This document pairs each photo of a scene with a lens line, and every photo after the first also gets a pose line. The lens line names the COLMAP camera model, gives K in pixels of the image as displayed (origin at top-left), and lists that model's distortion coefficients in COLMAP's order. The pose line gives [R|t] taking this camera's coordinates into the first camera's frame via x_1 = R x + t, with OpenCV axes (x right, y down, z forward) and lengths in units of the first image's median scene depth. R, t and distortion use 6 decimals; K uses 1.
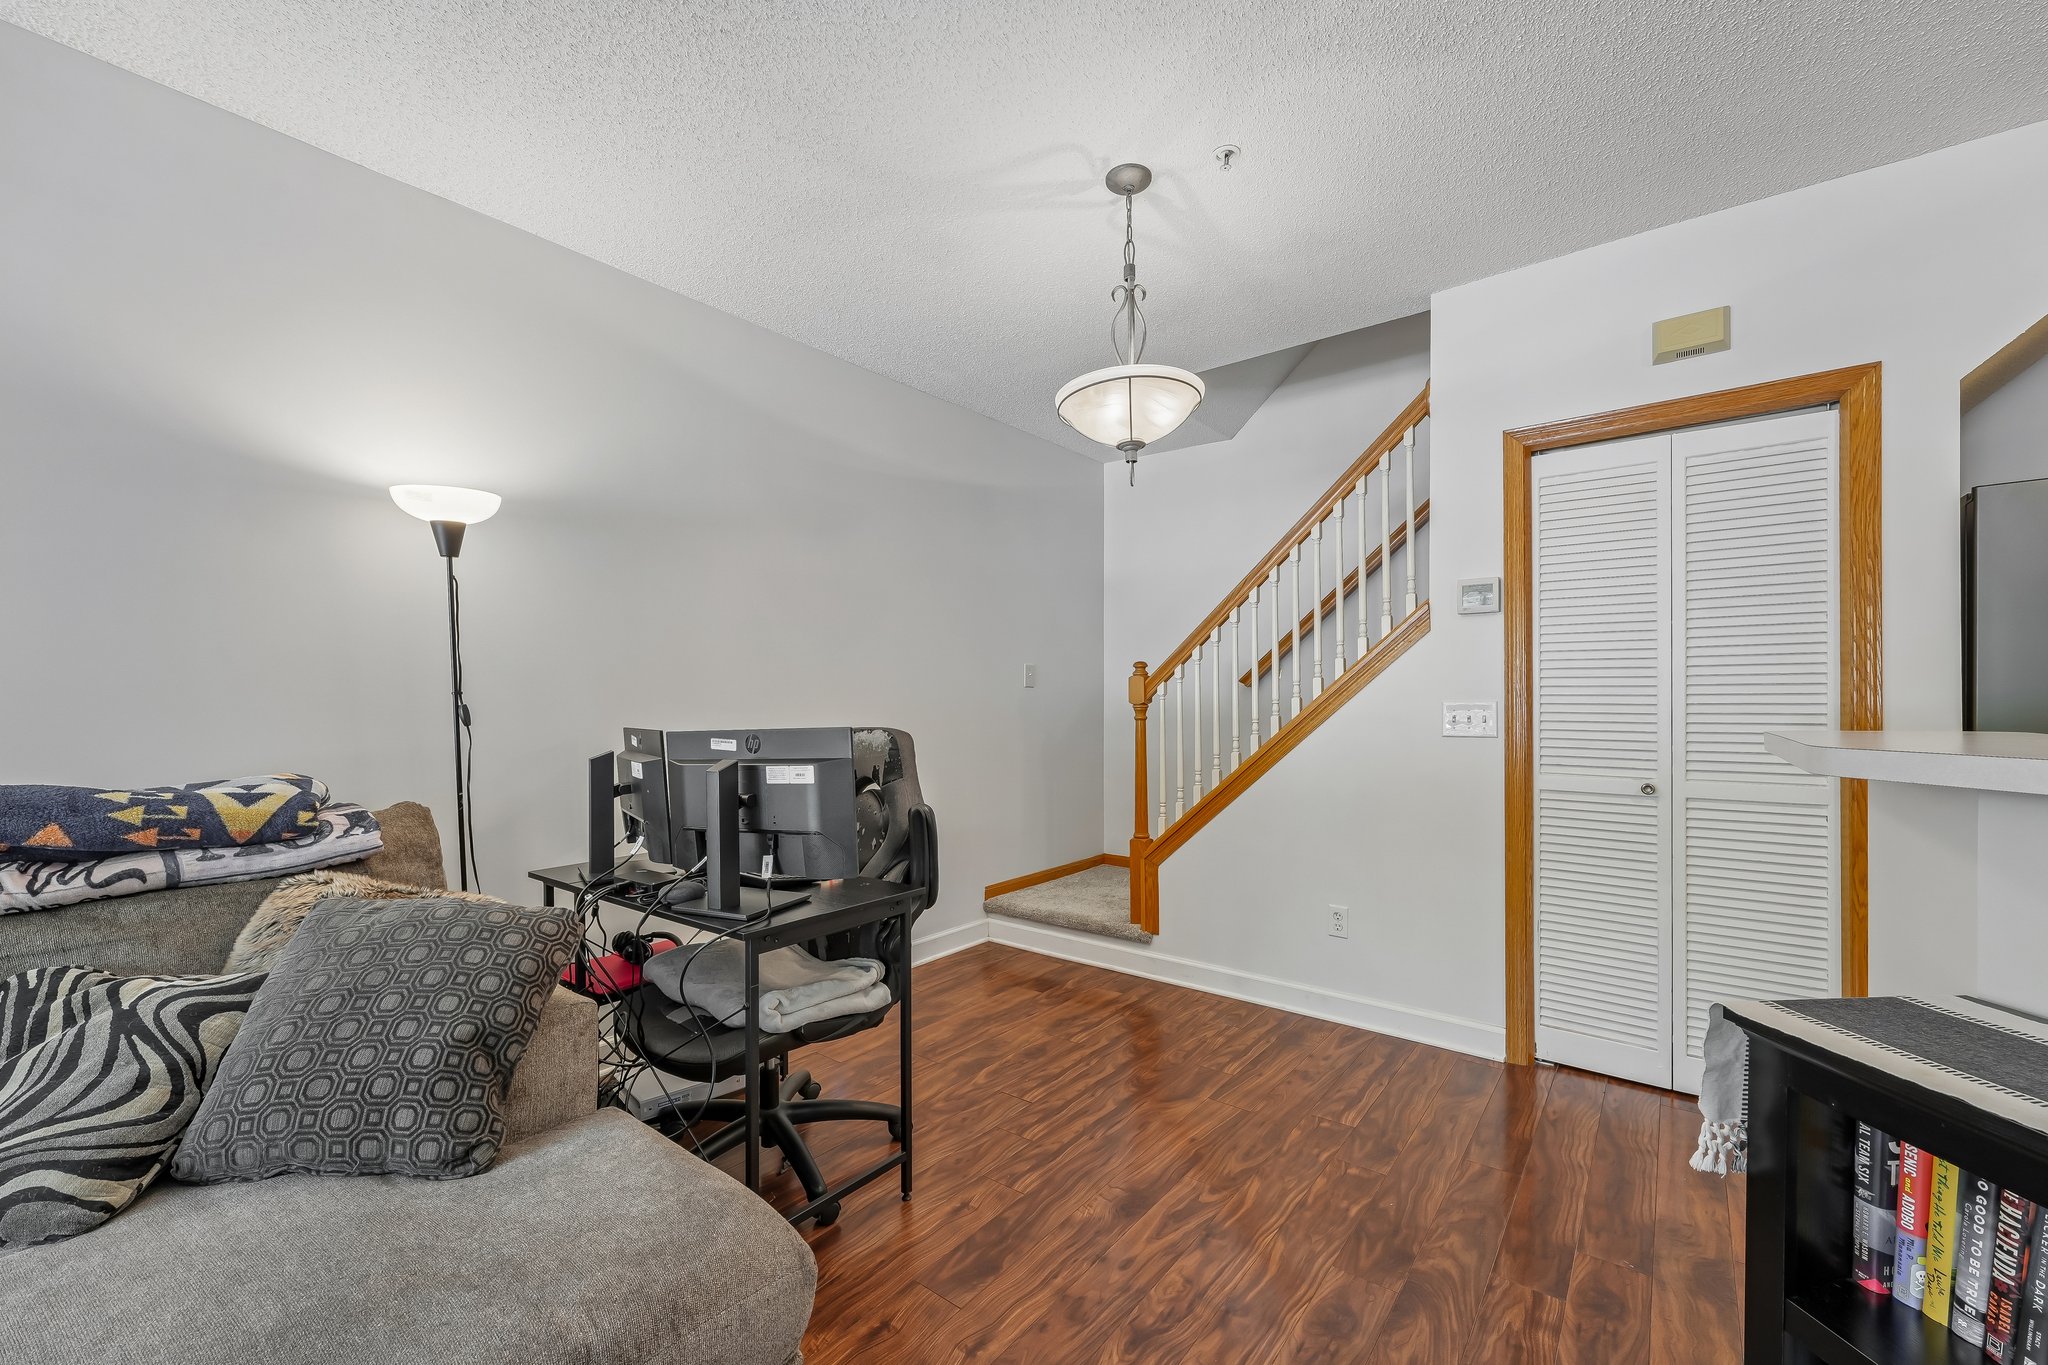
lens RADIAL K [[817.8, 0, 1064.3], [0, 817.8, 701.5], [0, 0, 1]] dist [-0.002046, 0.000518]
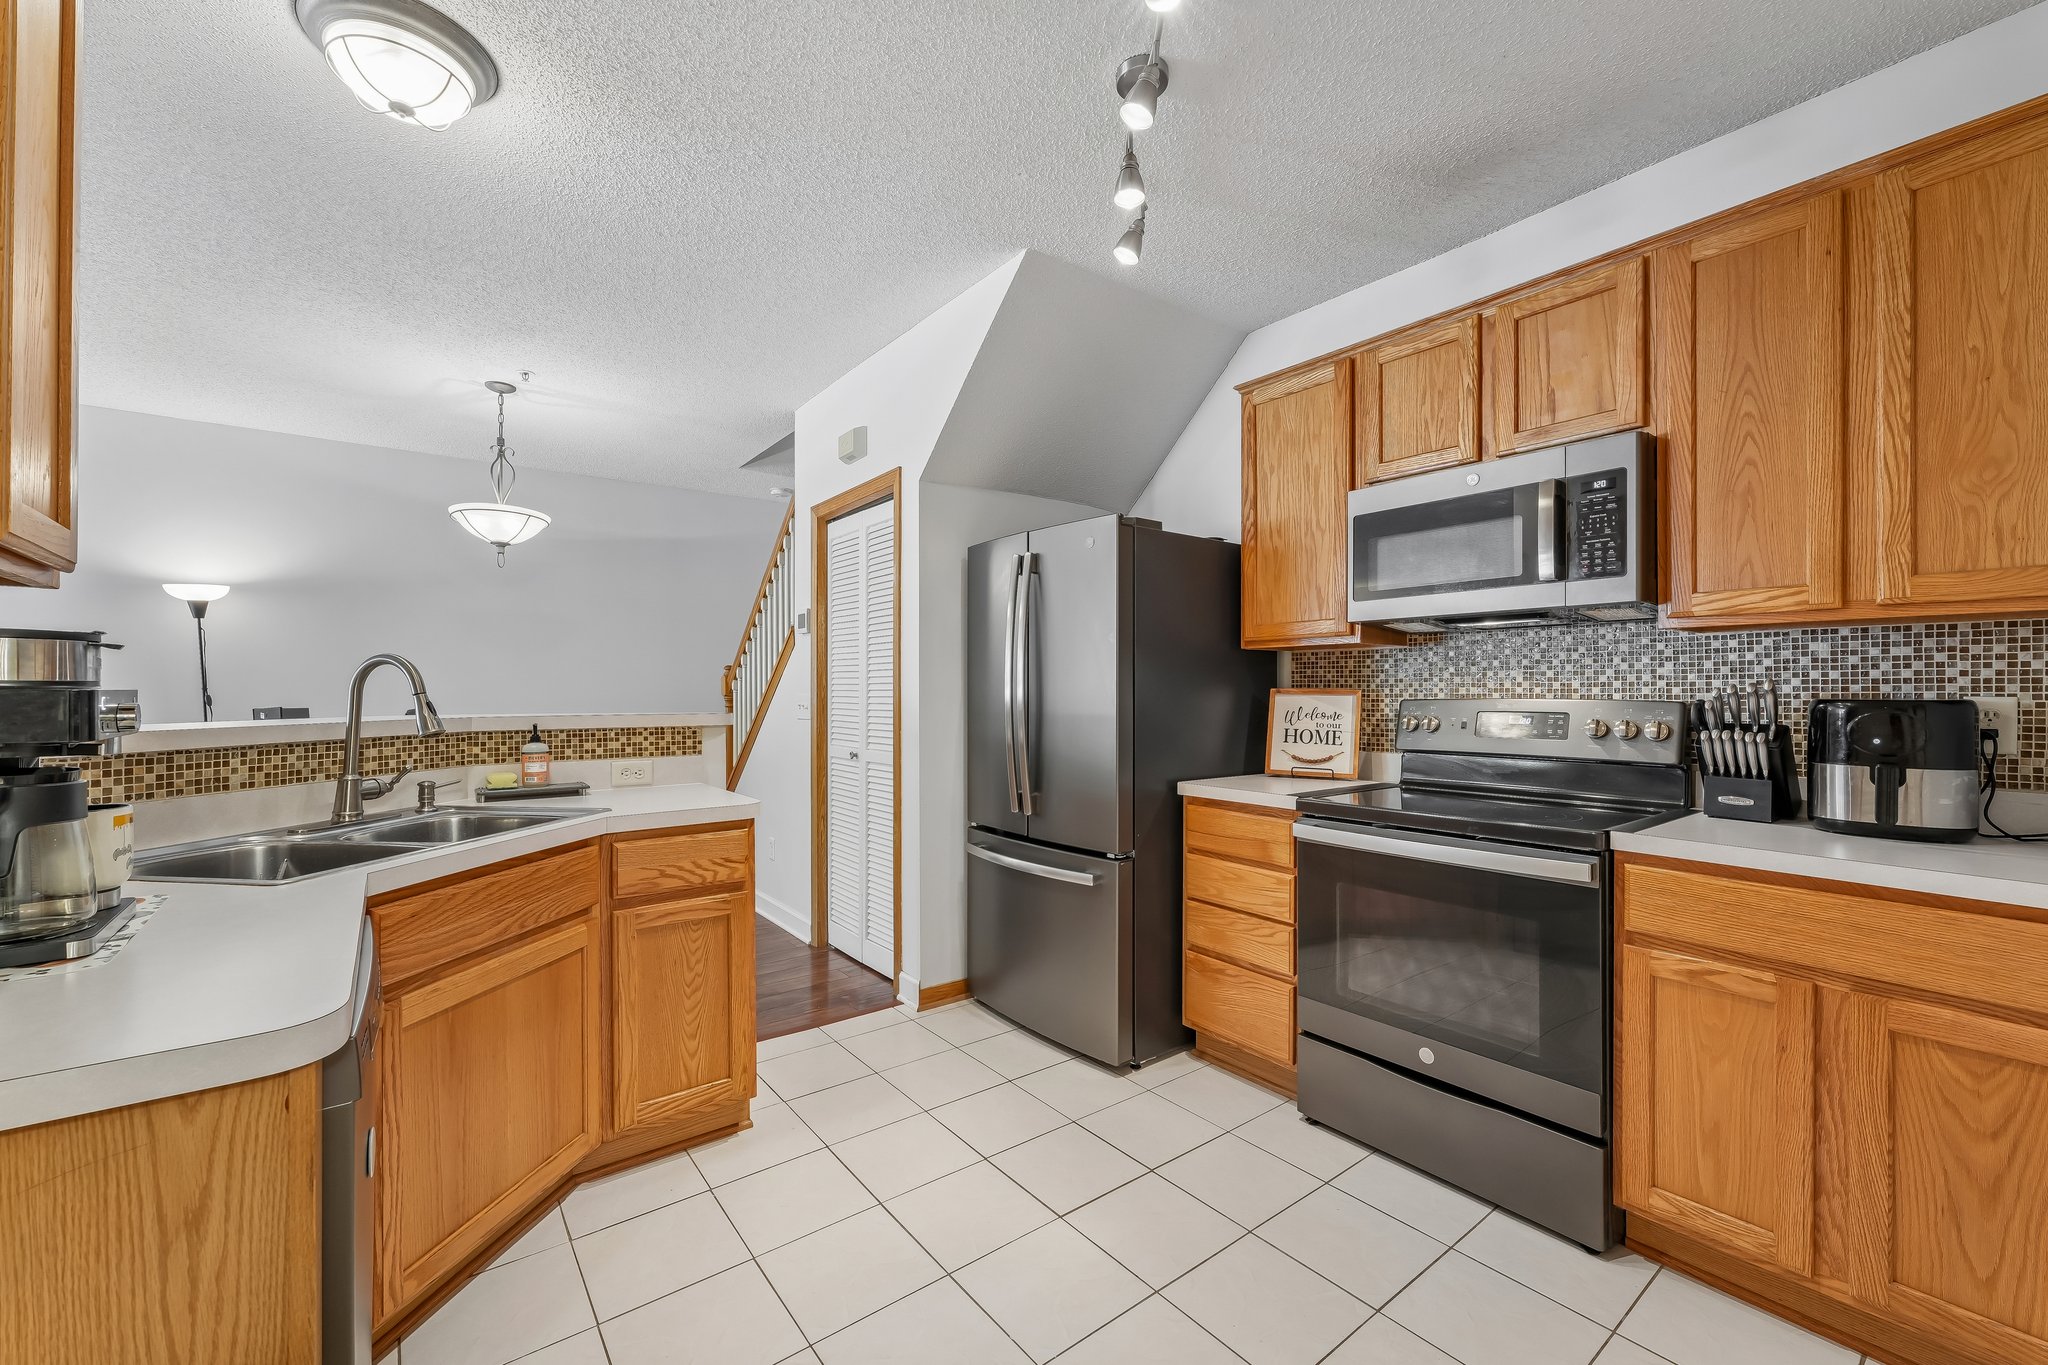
lens RADIAL K [[817.8, 0, 1044.4], [0, 817.8, 684.1], [0, 0, 1]] dist [-0.002046, 0.000518]
pose [[0.969536, 0.000602, -0.244948, 1.640090], [-0.001443, 0.999994, -0.003253, -0.018073], [0.244944, 0.003508, 0.969531, -0.378681]]
